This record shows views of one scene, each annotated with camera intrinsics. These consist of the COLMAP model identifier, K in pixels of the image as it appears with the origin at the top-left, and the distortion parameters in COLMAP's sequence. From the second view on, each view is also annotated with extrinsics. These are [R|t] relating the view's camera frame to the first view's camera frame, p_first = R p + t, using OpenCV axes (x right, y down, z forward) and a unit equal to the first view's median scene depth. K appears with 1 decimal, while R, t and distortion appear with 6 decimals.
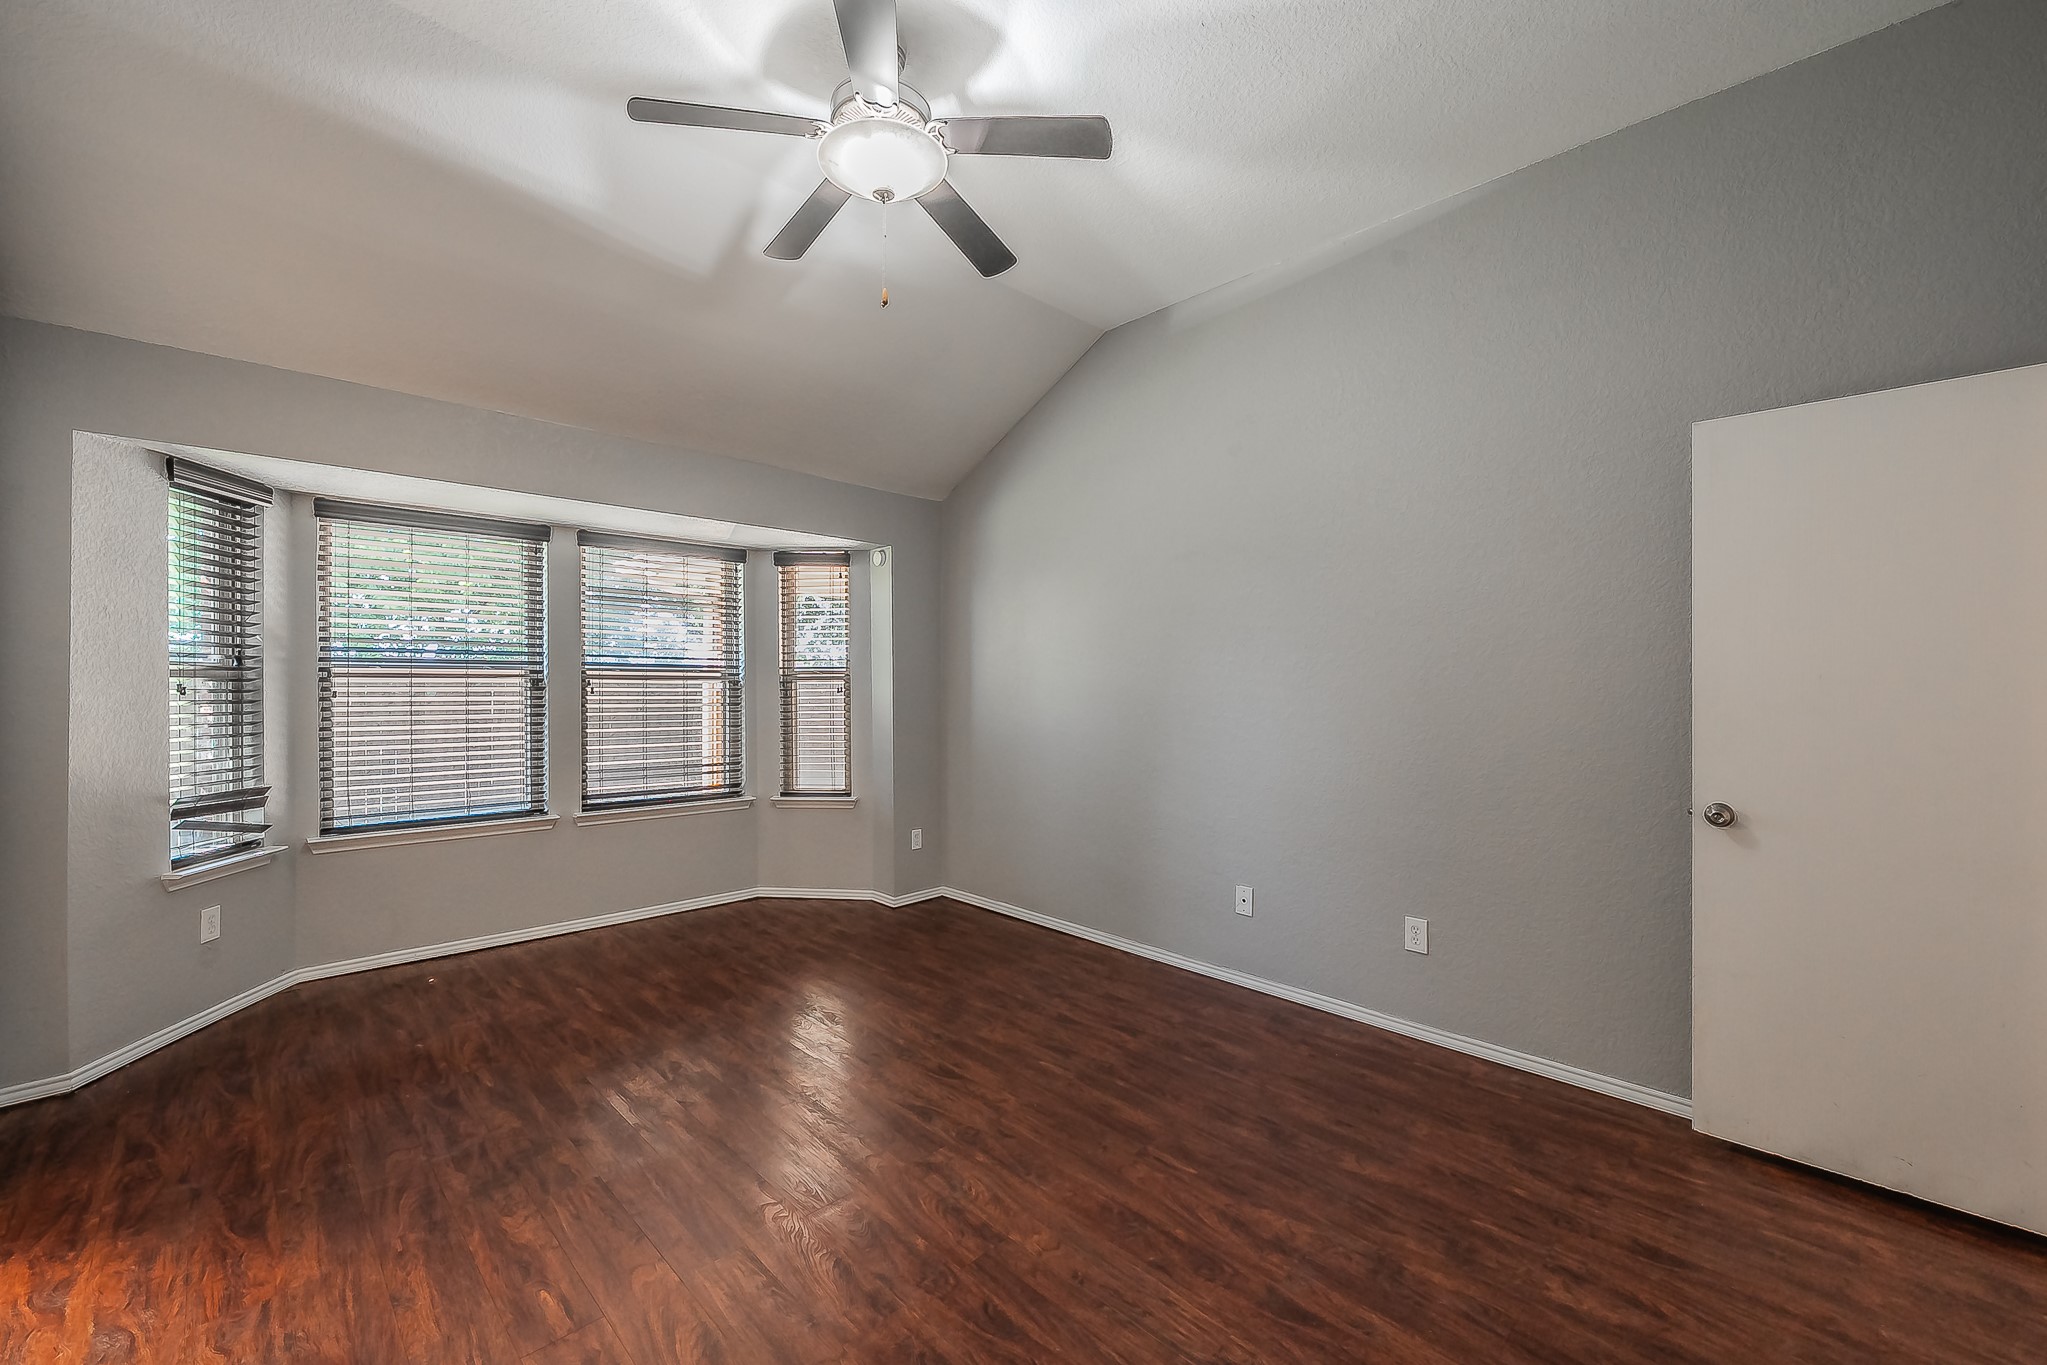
lens RADIAL K [[824.5, 0, 1020.4], [0, 824.5, 677.6], [0, 0, 1]] dist [-0.001708, 0.000259]
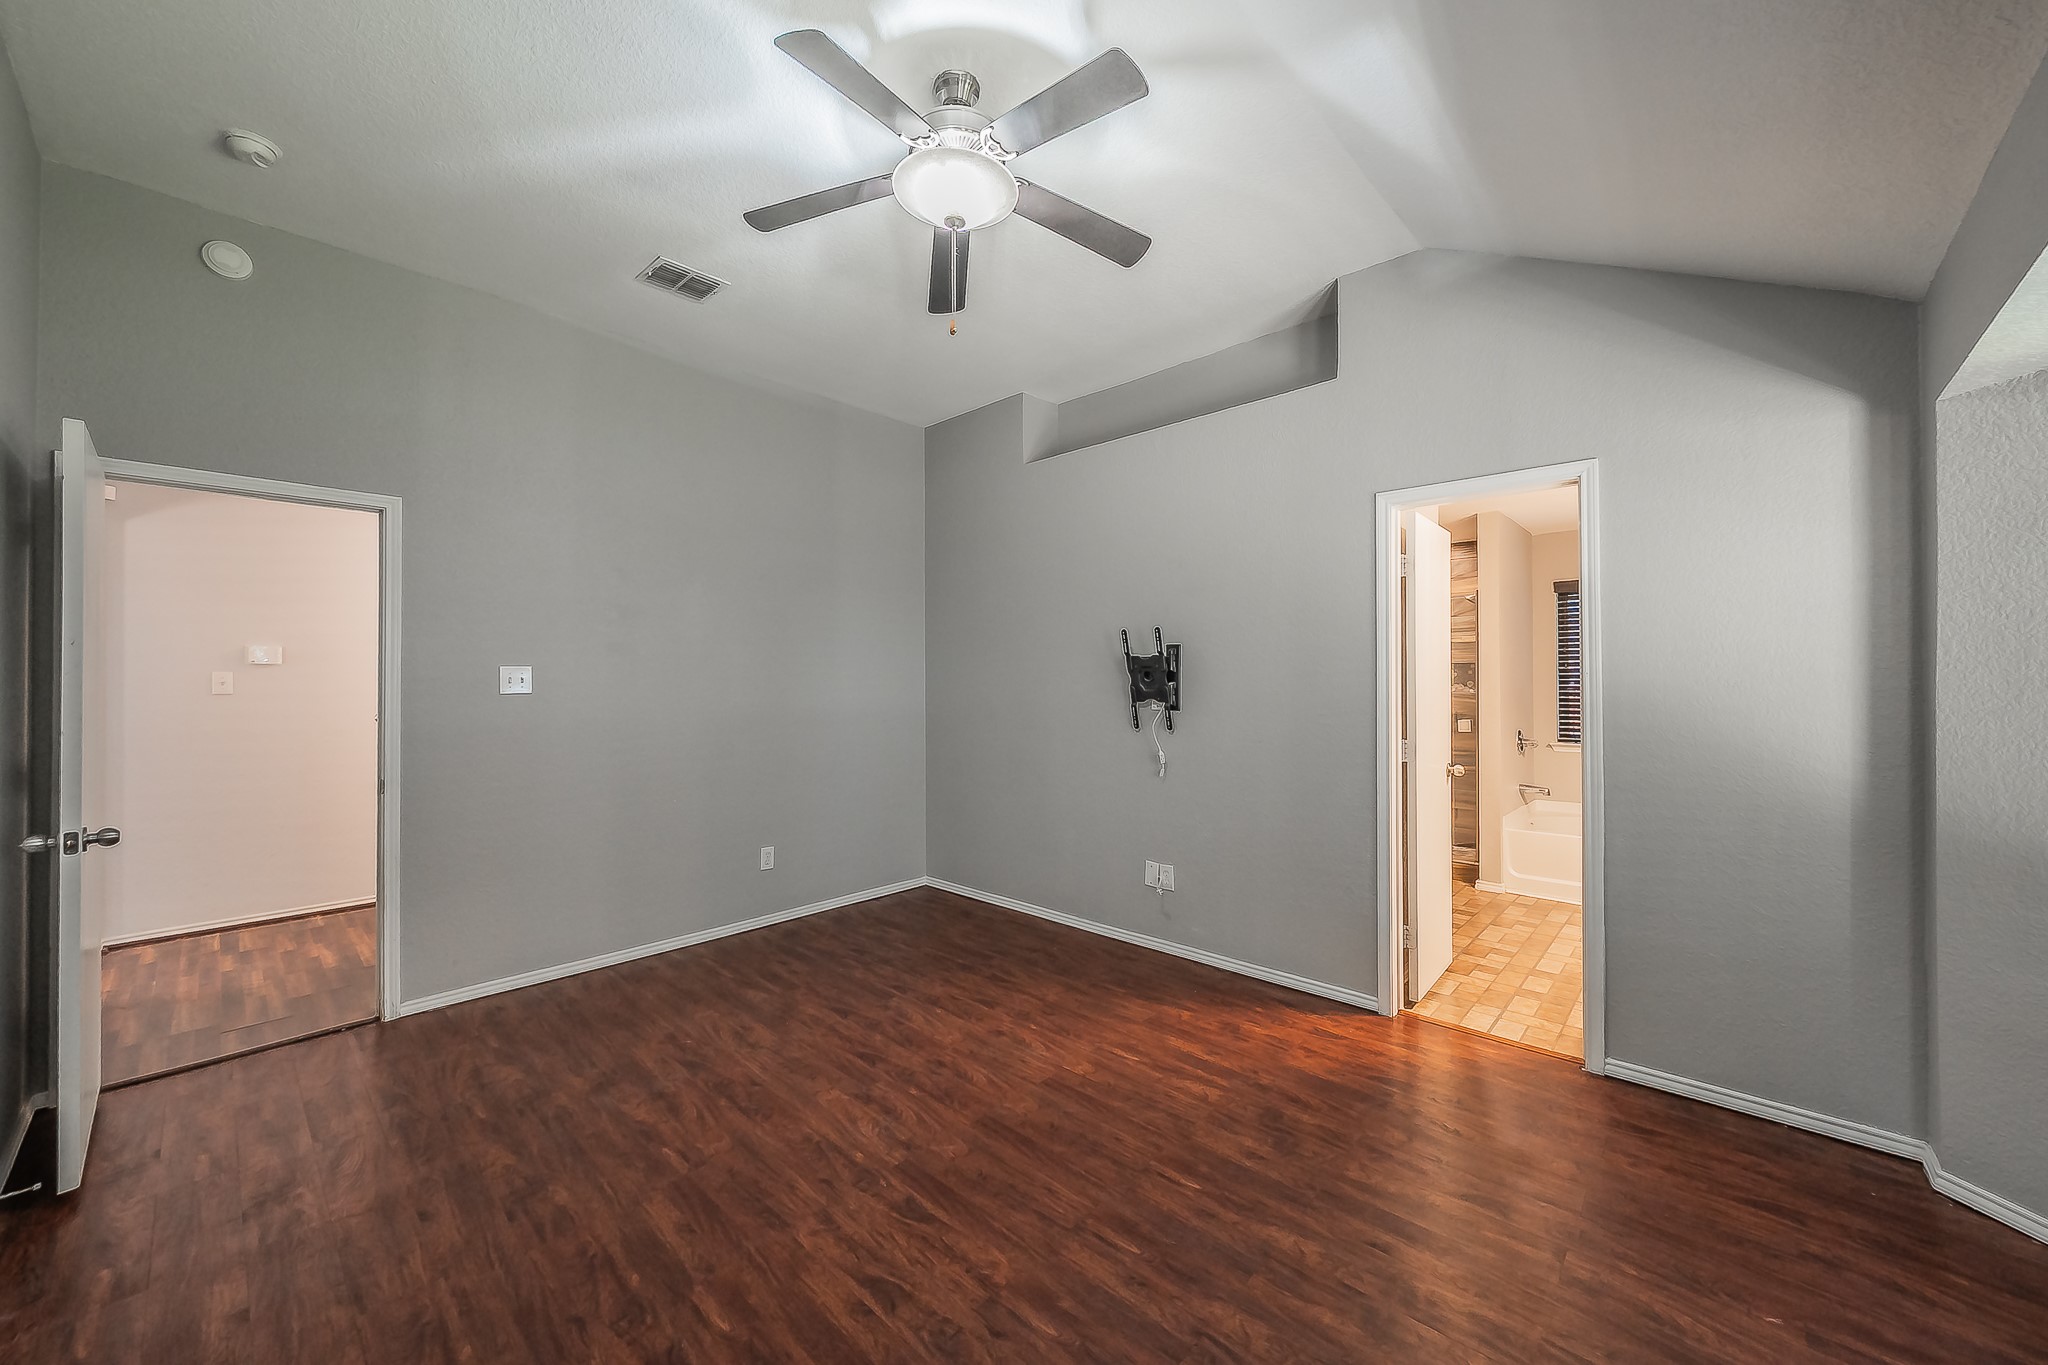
lens RADIAL K [[762.0, 0, 1015.8], [0, 762.0, 678.3], [0, 0, 1]] dist [-0.001168, -0.000413]
pose [[-0.999392, -0.000518, -0.034867, -0.150900], [-0.000170, 0.999950, -0.009965, -0.009291], [0.034871, -0.009953, -0.999342, 1.396694]]
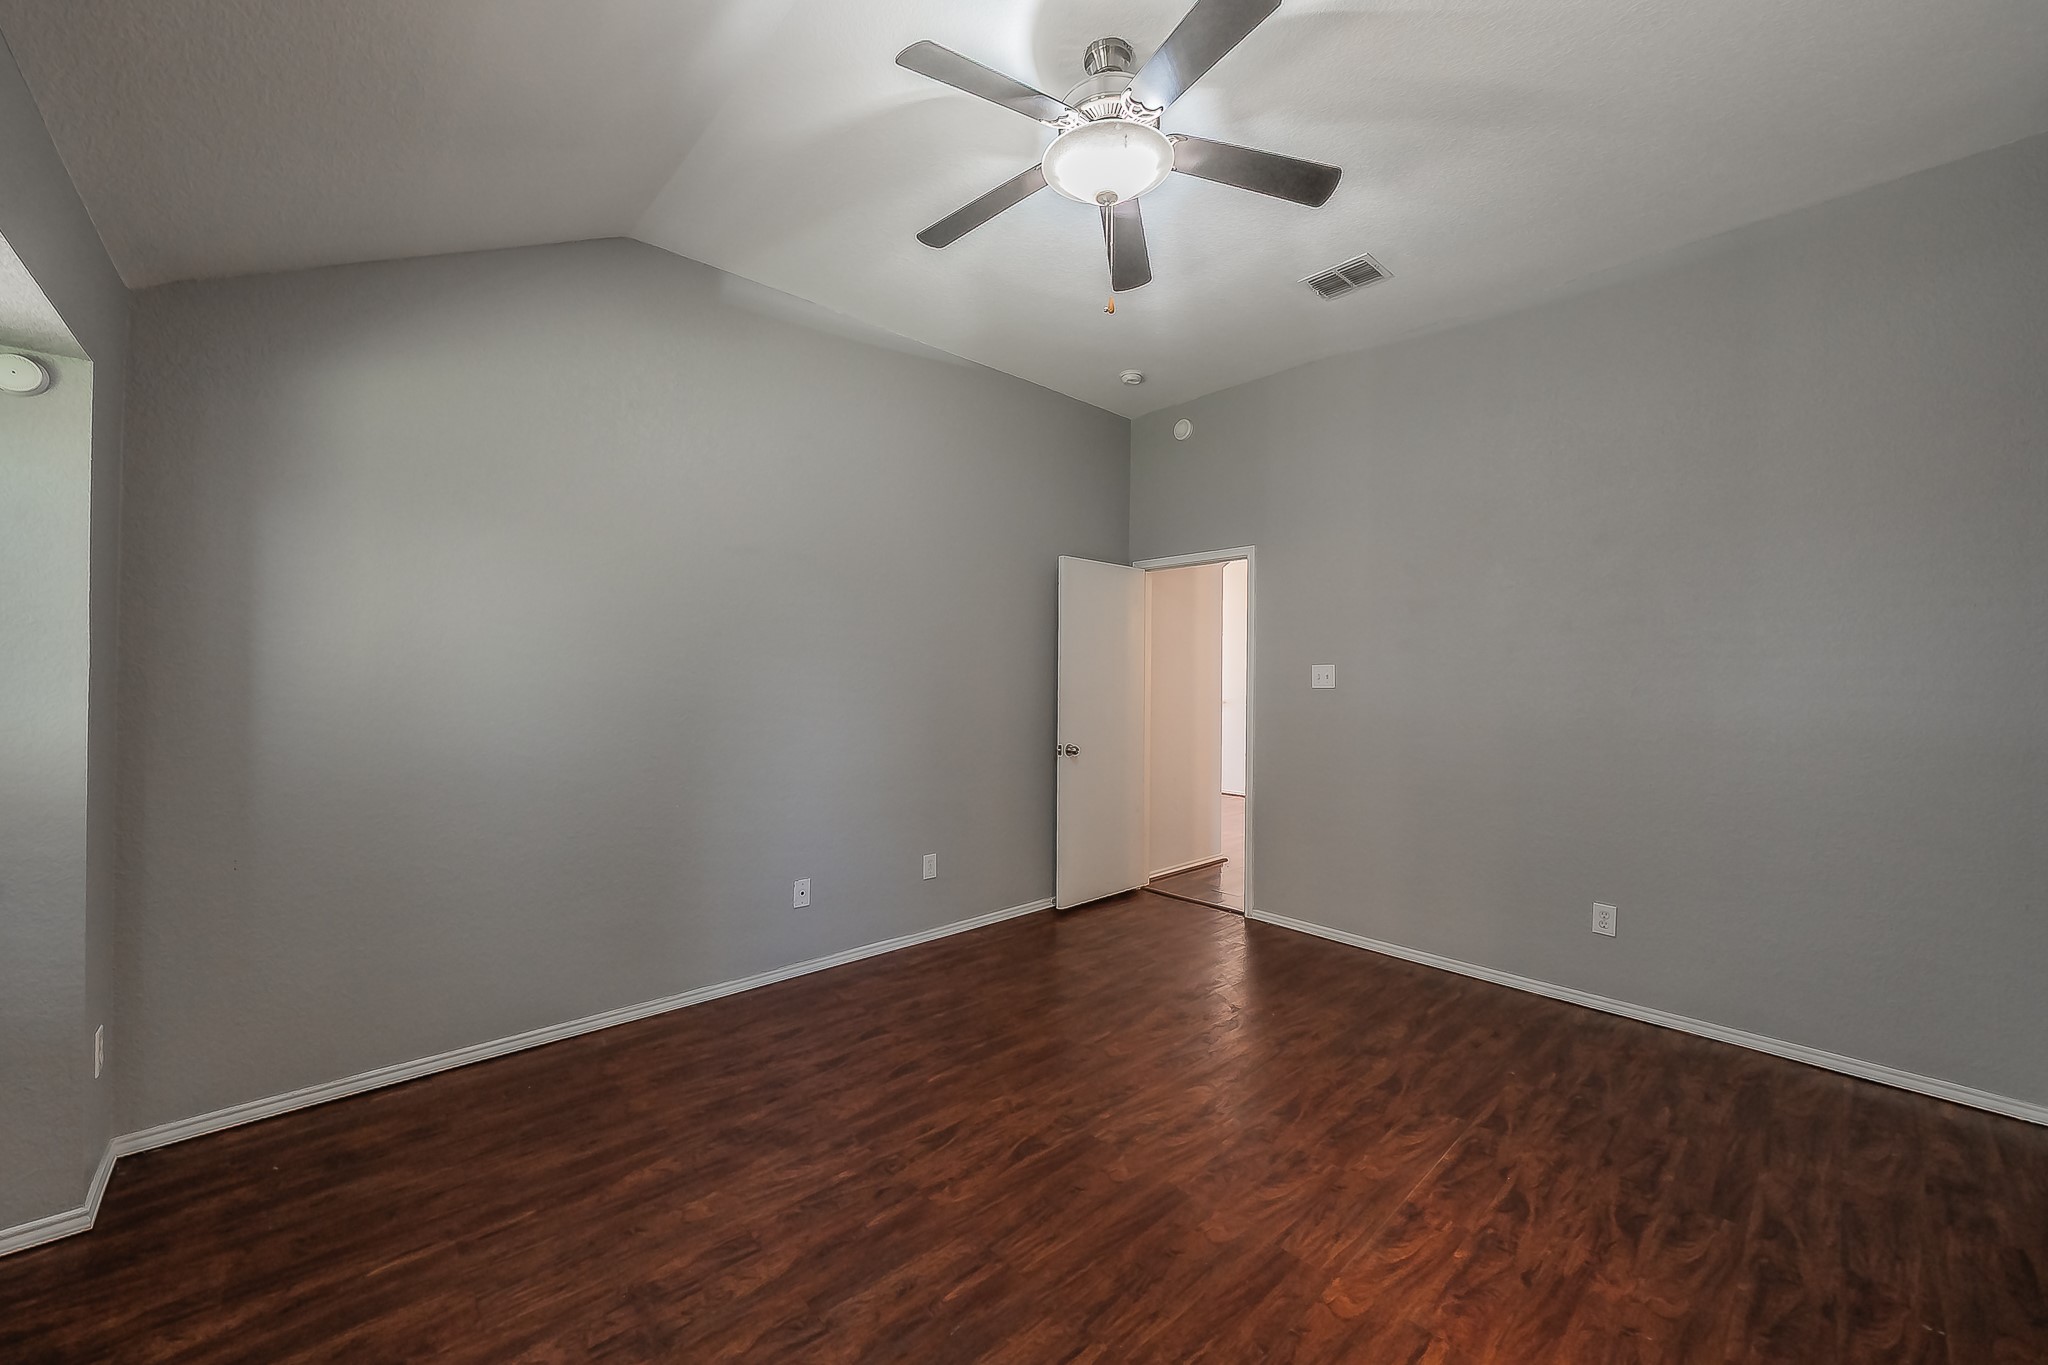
lens RADIAL K [[771.6, 0, 1019.0], [0, 771.6, 676.7], [0, 0, 1]] dist [-0.000295, 0.000141]
pose [[0.035559, 0.001054, 0.999367, -0.781213], [-0.012654, 0.999920, -0.000605, -0.009969], [-0.999287, -0.012624, 0.035569, 0.768512]]
